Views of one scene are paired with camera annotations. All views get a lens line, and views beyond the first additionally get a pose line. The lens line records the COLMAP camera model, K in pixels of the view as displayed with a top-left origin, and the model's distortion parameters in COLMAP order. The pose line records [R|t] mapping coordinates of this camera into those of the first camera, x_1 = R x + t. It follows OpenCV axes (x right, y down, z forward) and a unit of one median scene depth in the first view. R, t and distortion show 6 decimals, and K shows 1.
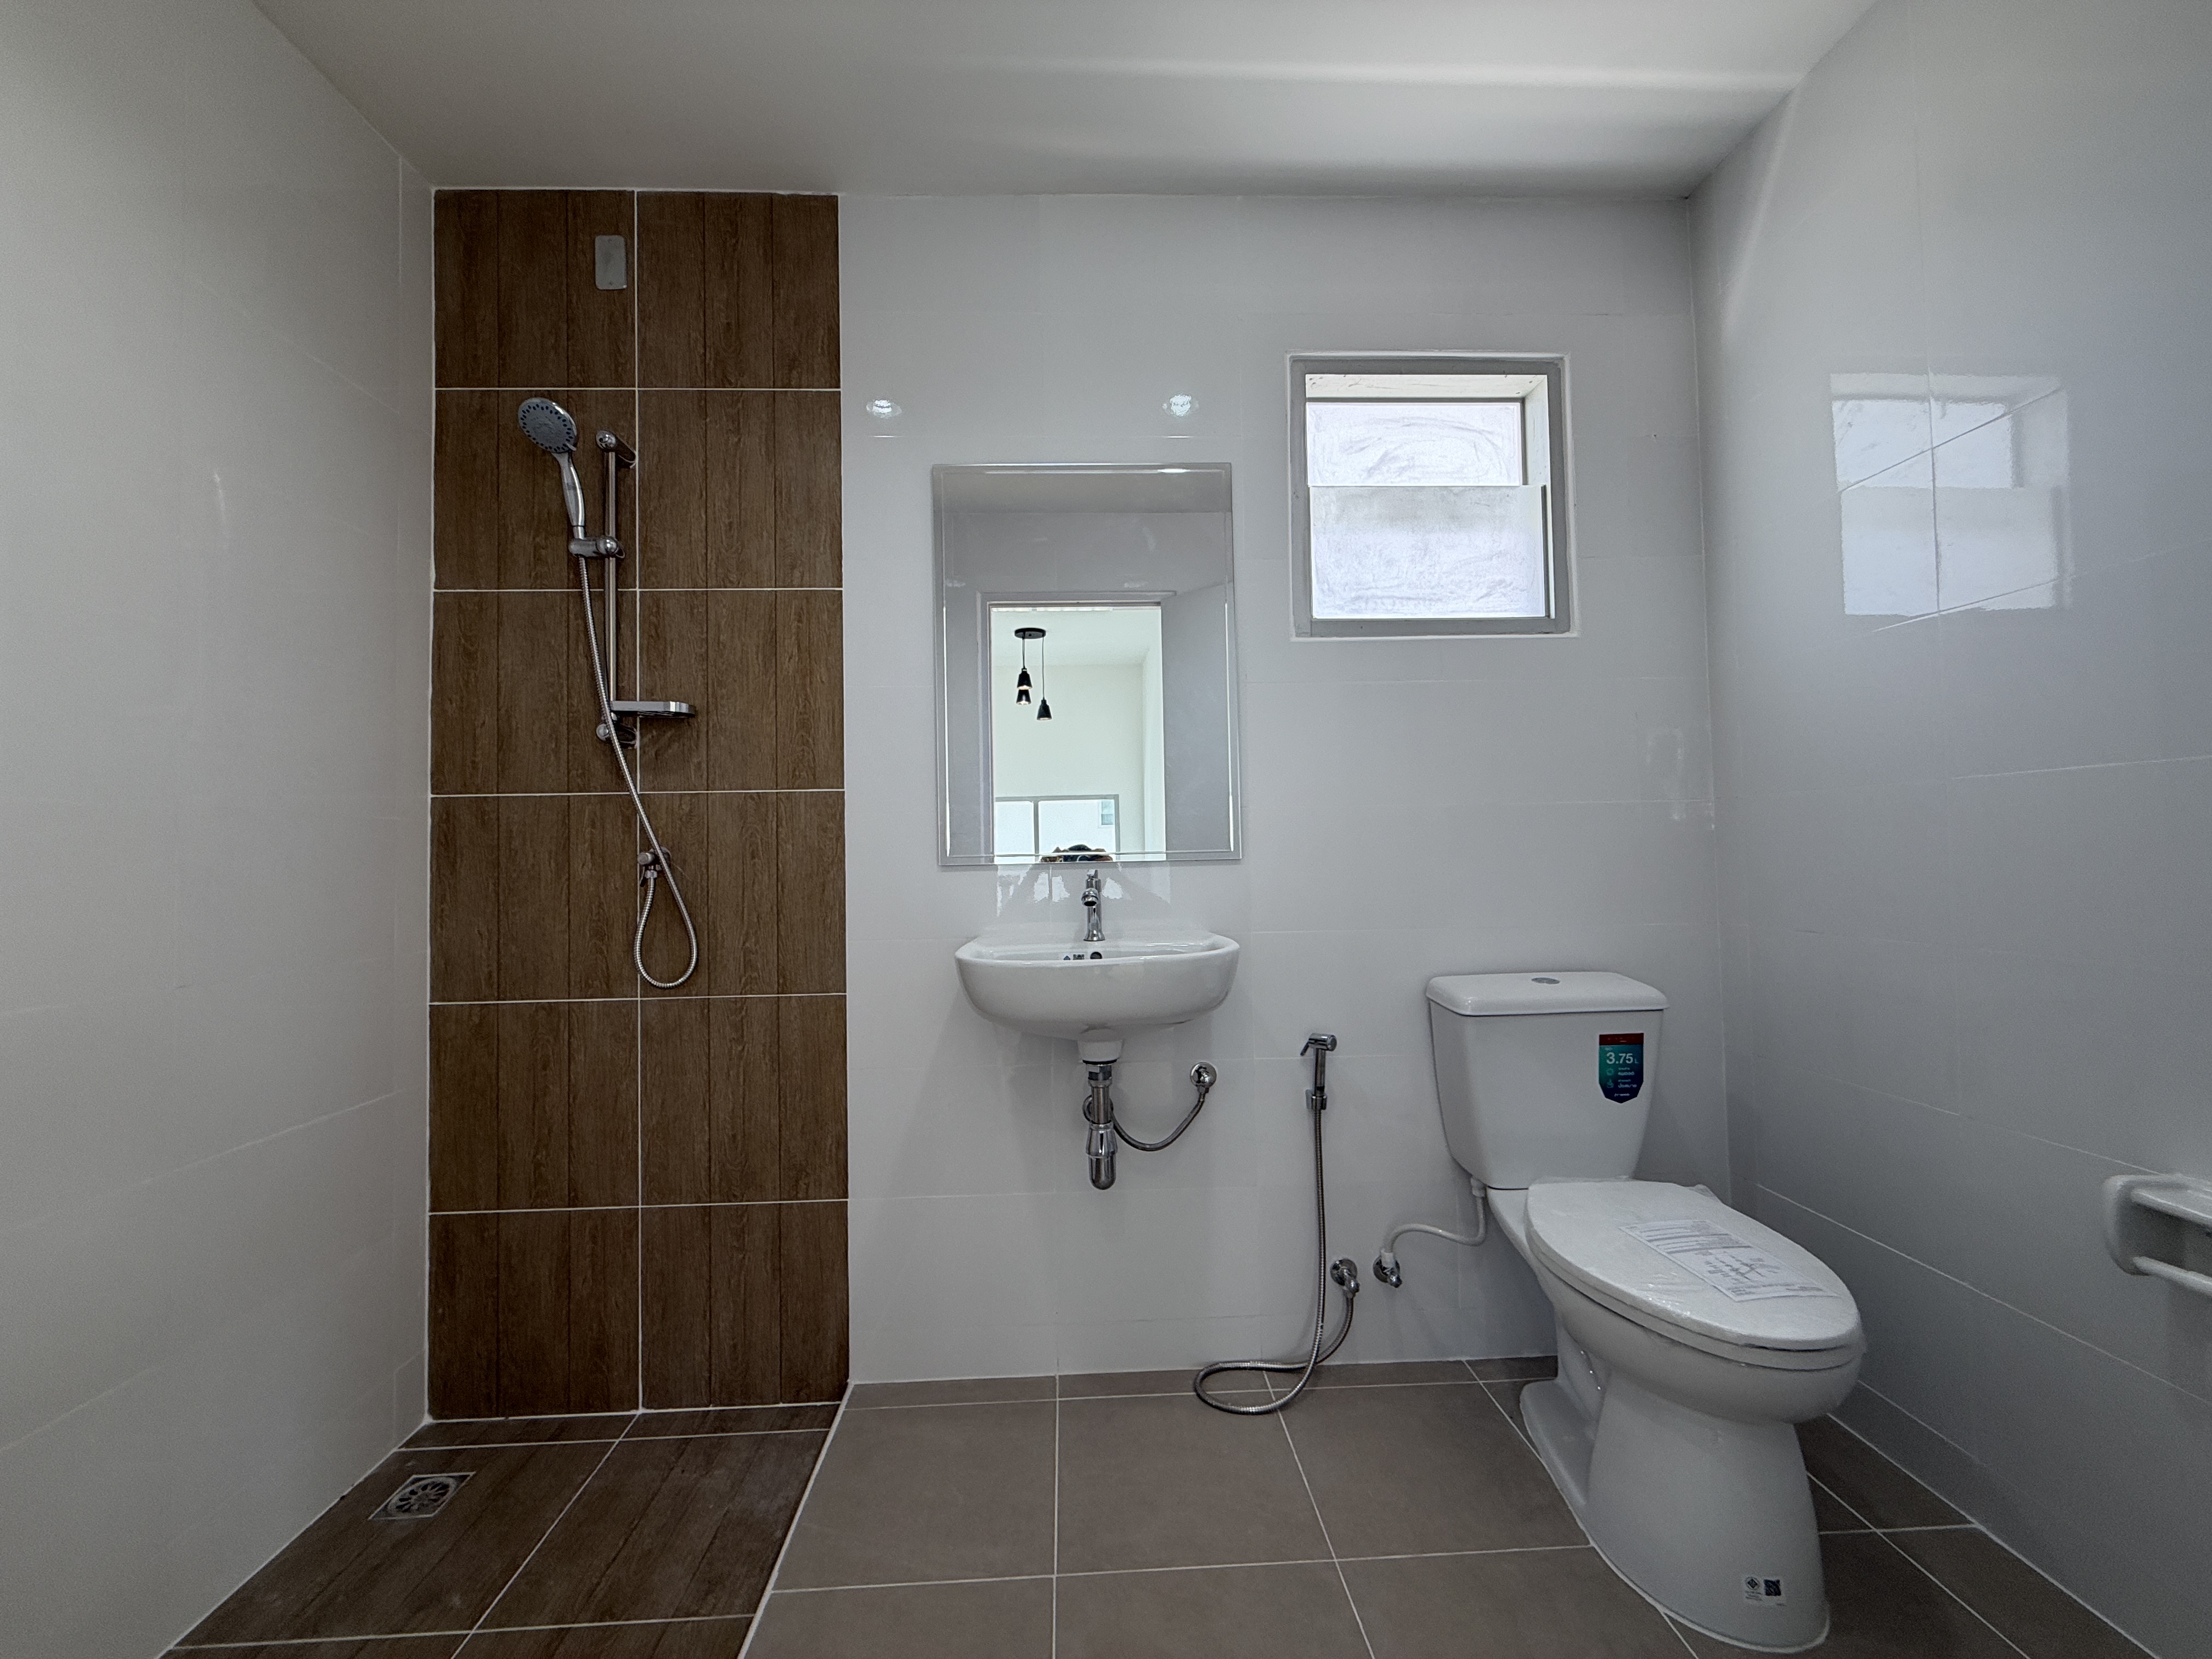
lens RADIAL K [[884.3, 0, 1092.5], [0, 884.3, 832.0], [0, 0, 1]] dist [0.001126, -0.000302]
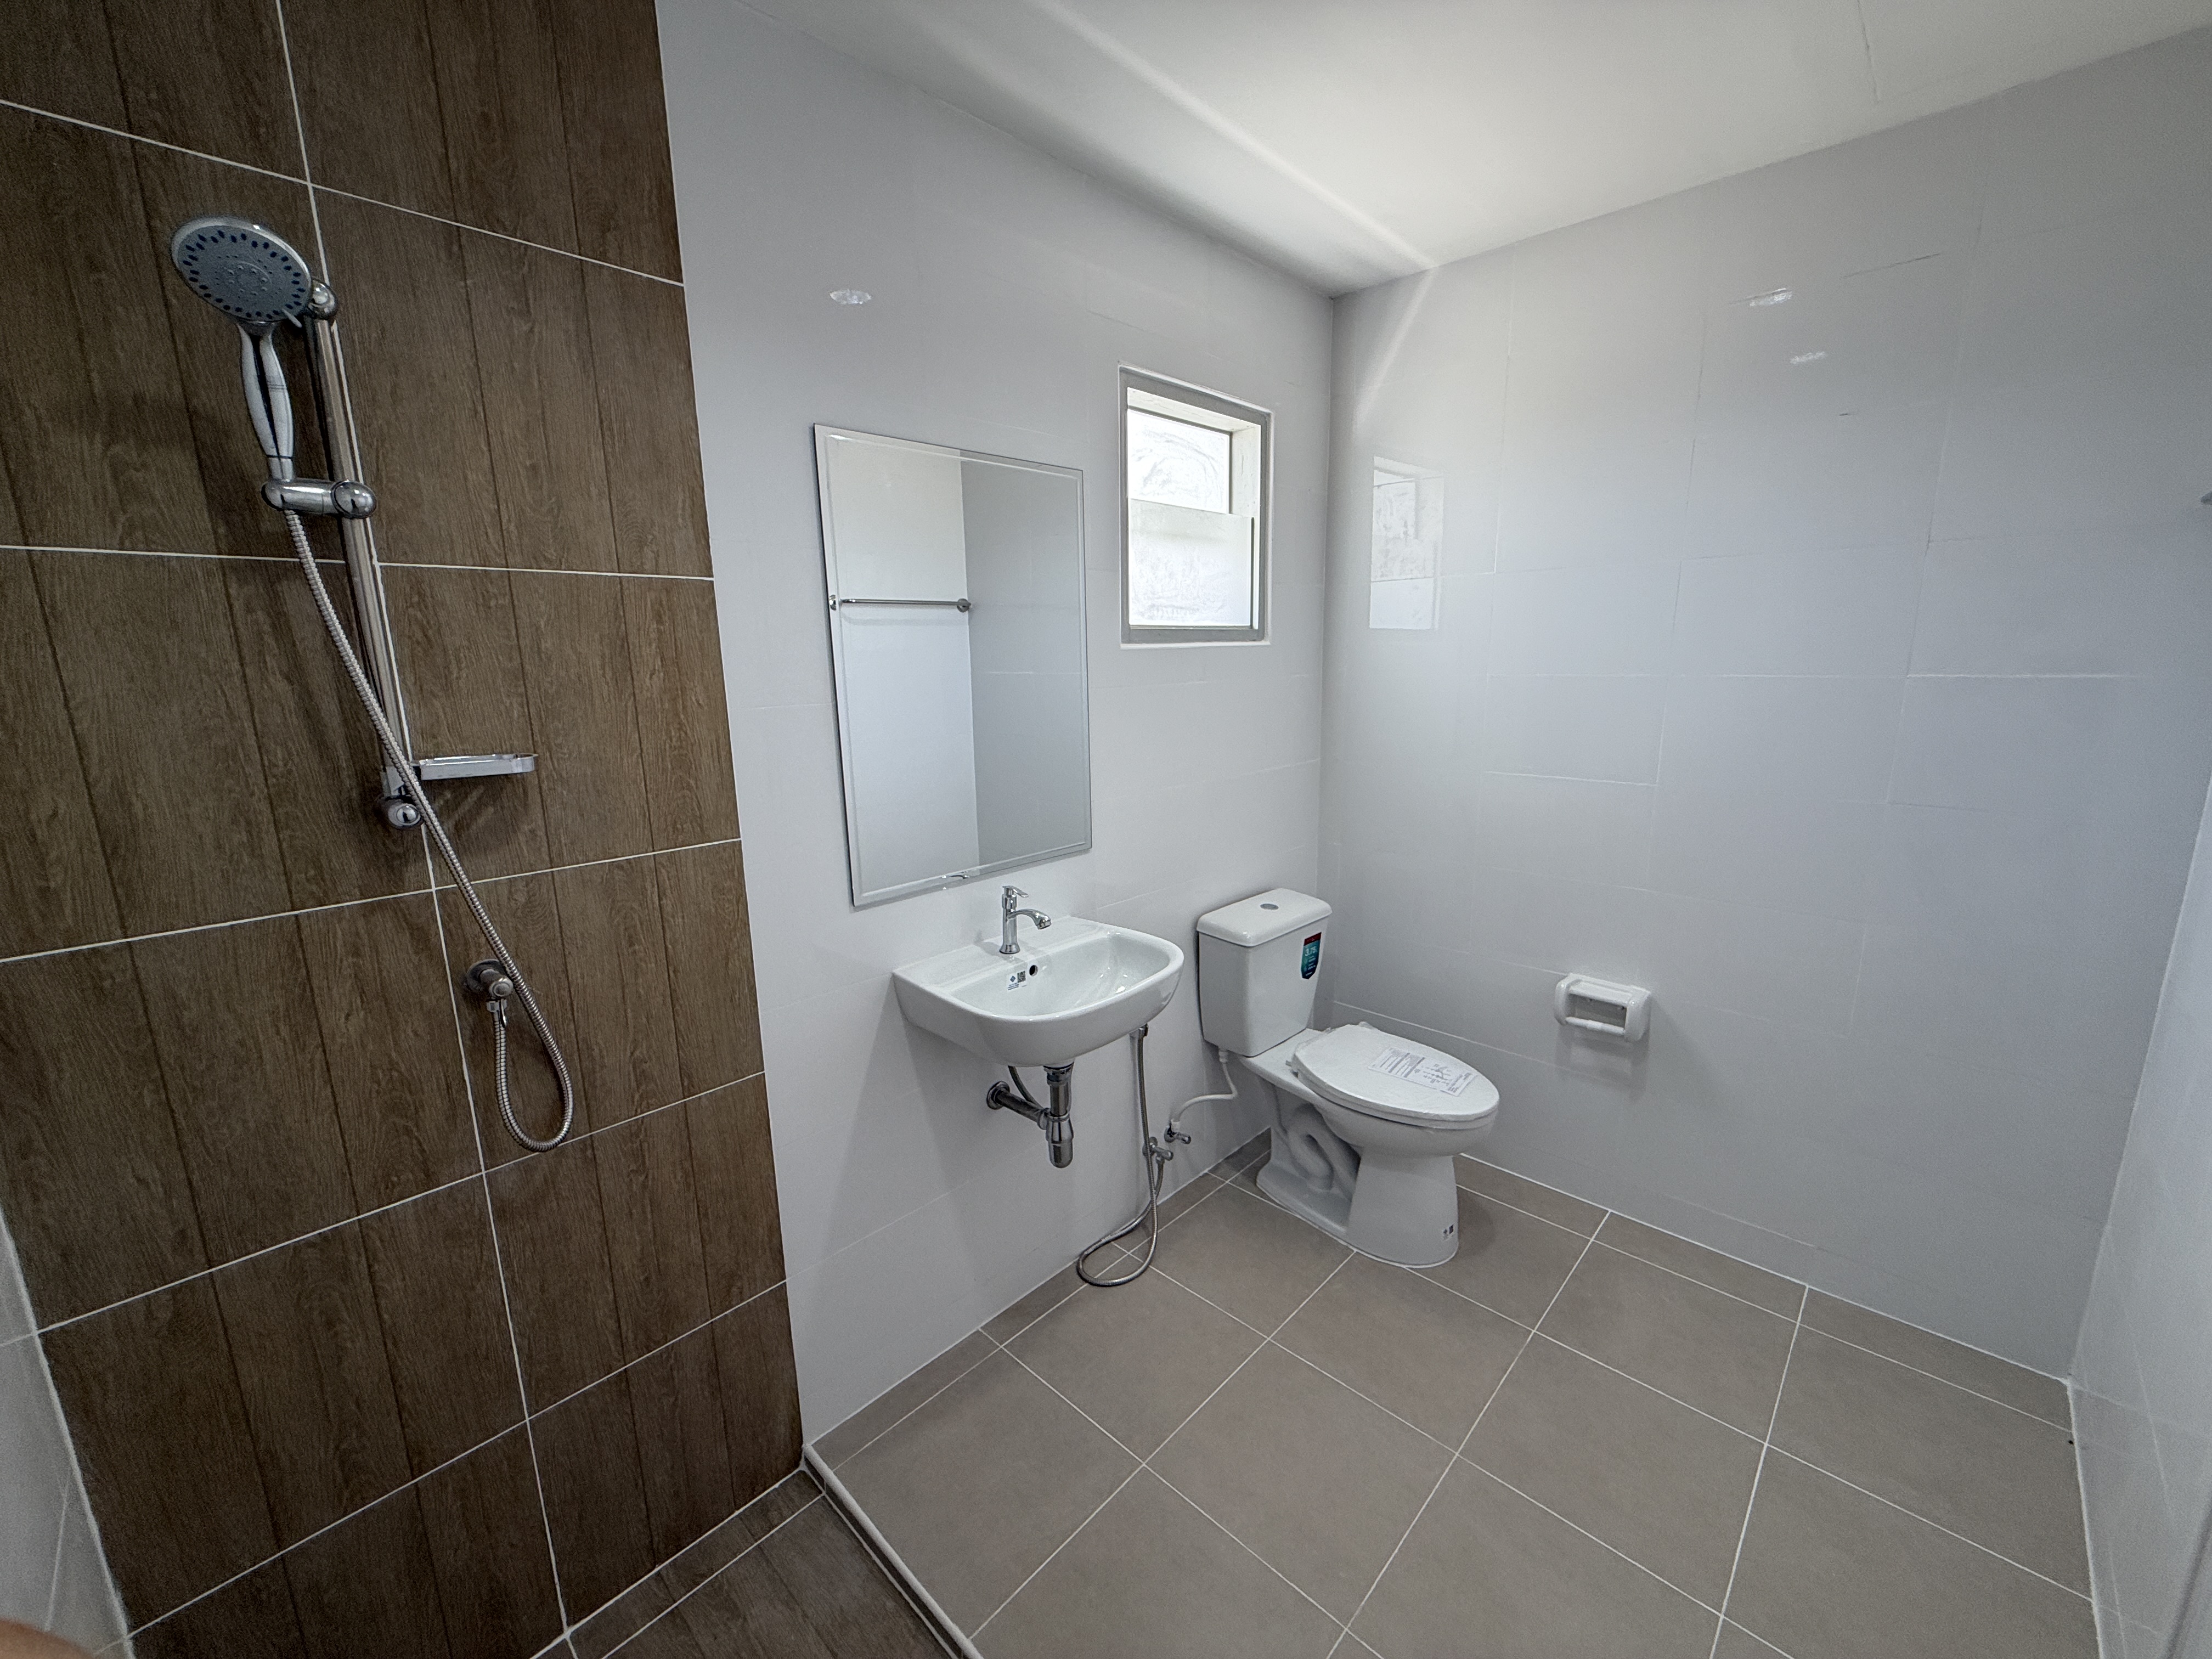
lens RADIAL K [[884.3, 0, 1105.0], [0, 884.3, 838.0], [0, 0, 1]] dist [0.001126, -0.000302]
pose [[0.721604, -0.138504, 0.678310, -0.593129], [-0.007952, 0.978060, 0.208169, -0.221074], [-0.692261, -0.155610, 0.704671, 0.201941]]
